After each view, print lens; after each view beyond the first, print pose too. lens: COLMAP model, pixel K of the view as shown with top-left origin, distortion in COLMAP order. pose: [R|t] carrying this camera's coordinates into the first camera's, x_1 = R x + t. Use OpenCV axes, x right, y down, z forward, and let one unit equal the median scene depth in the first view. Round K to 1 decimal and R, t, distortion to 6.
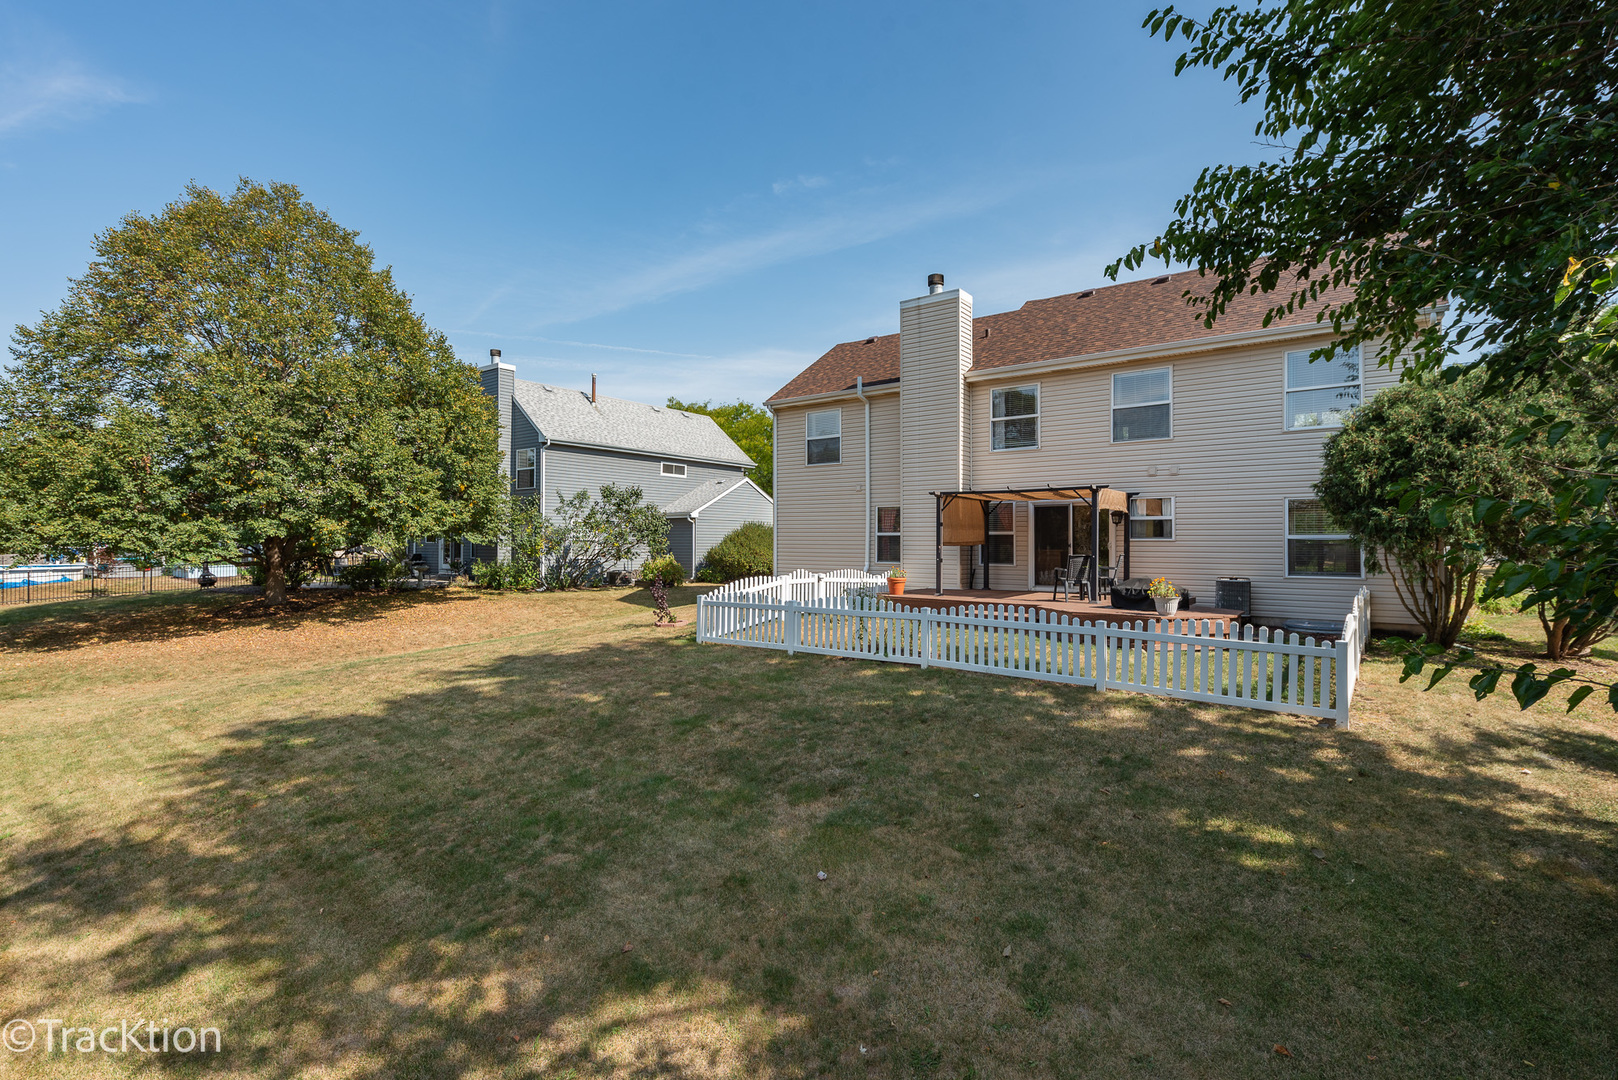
lens RADIAL K [[750.2, 0, 809.0], [0, 750.2, 540.0], [0, 0, 1]] dist [0.016515, -0.000431]
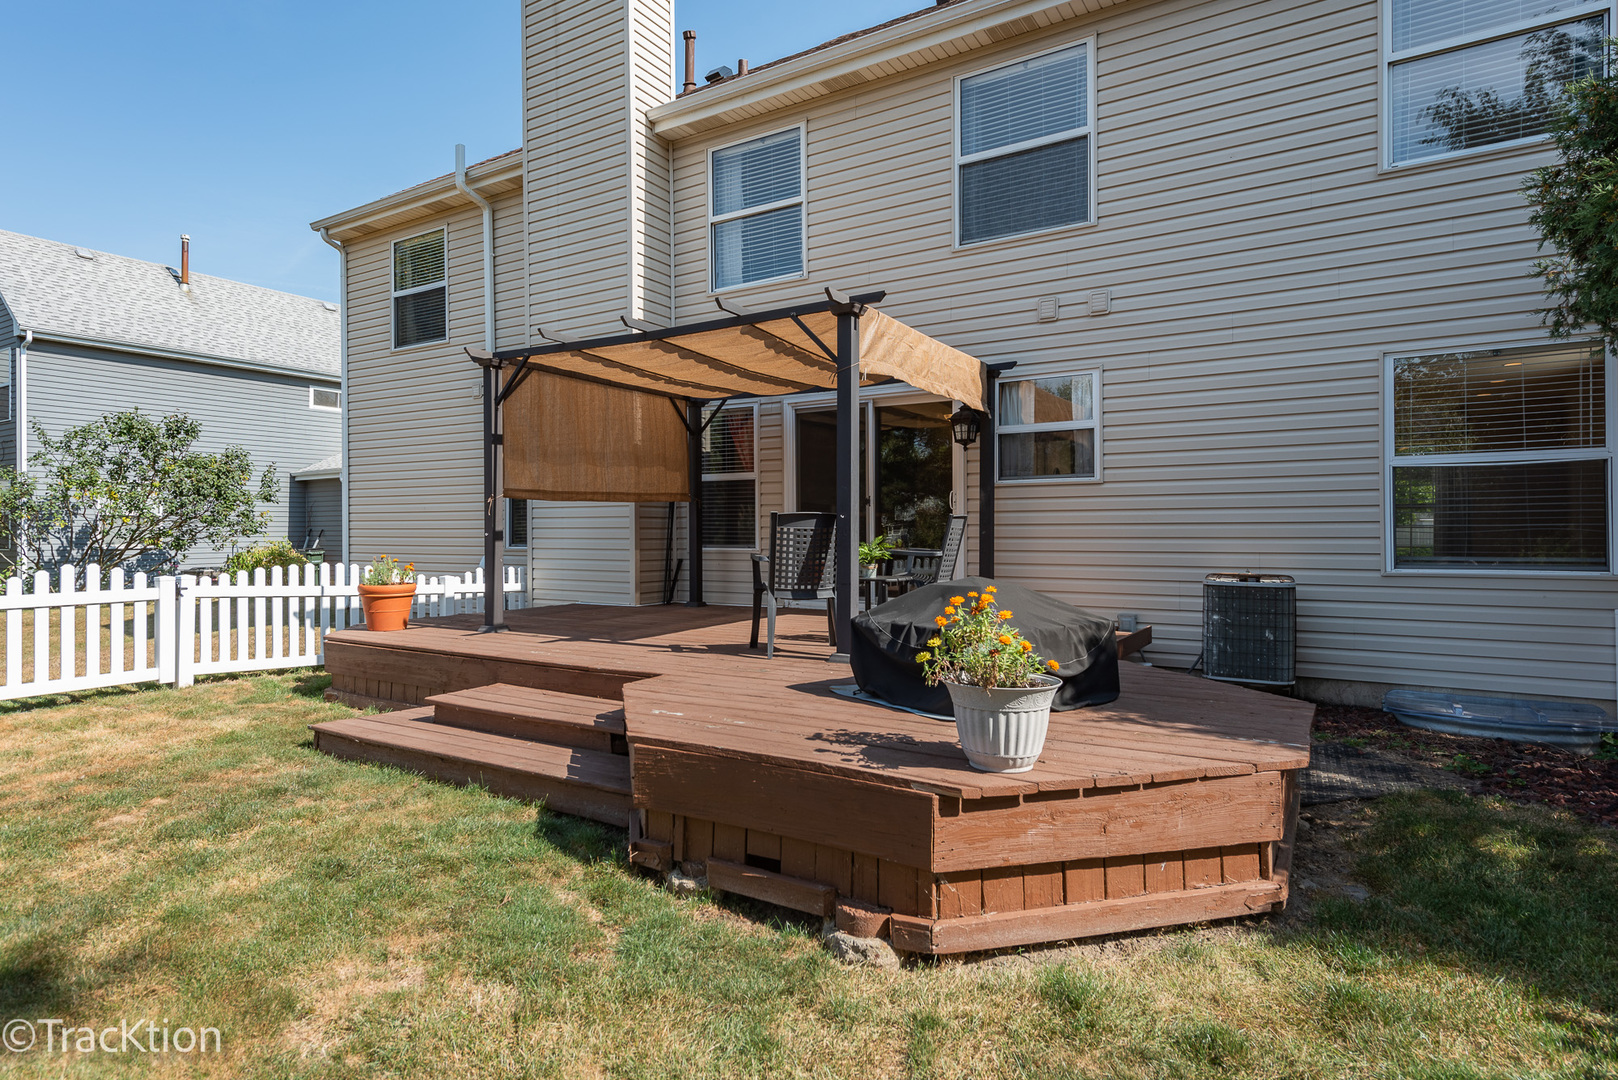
lens RADIAL K [[882.2, 0, 808.4], [0, 882.2, 528.8], [0, 0, 1]] dist [0.022843, -0.000313]
pose [[0.996249, -0.007933, 0.086171, 0.284583], [0.007787, 0.999968, 0.002038, 0.022894], [-0.086184, -0.001359, 0.996278, 0.536041]]
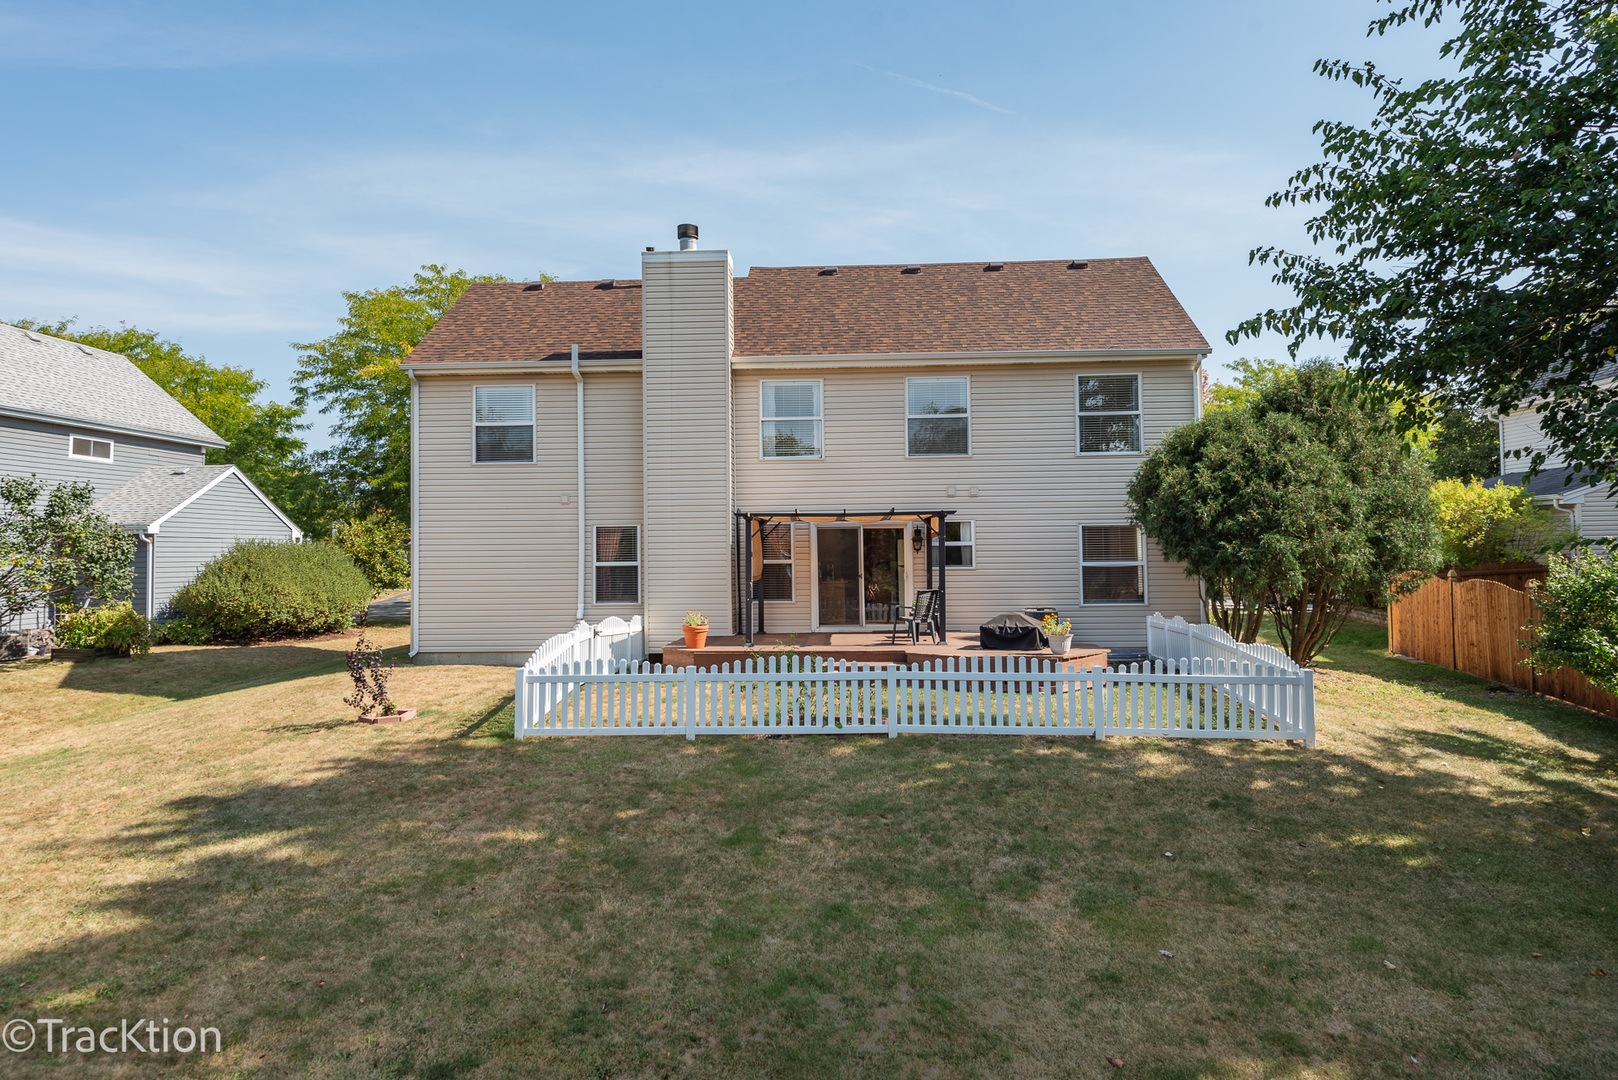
lens RADIAL K [[1086.9, 0, 810.8], [0, 1086.9, 502.9], [0, 0, 1]] dist [0.020159, 0.000599]
pose [[0.833018, 0.011459, 0.553128, -0.389792], [0.012222, 0.999160, -0.039106, -0.028554], [-0.553111, 0.039336, 0.832178, 0.020078]]
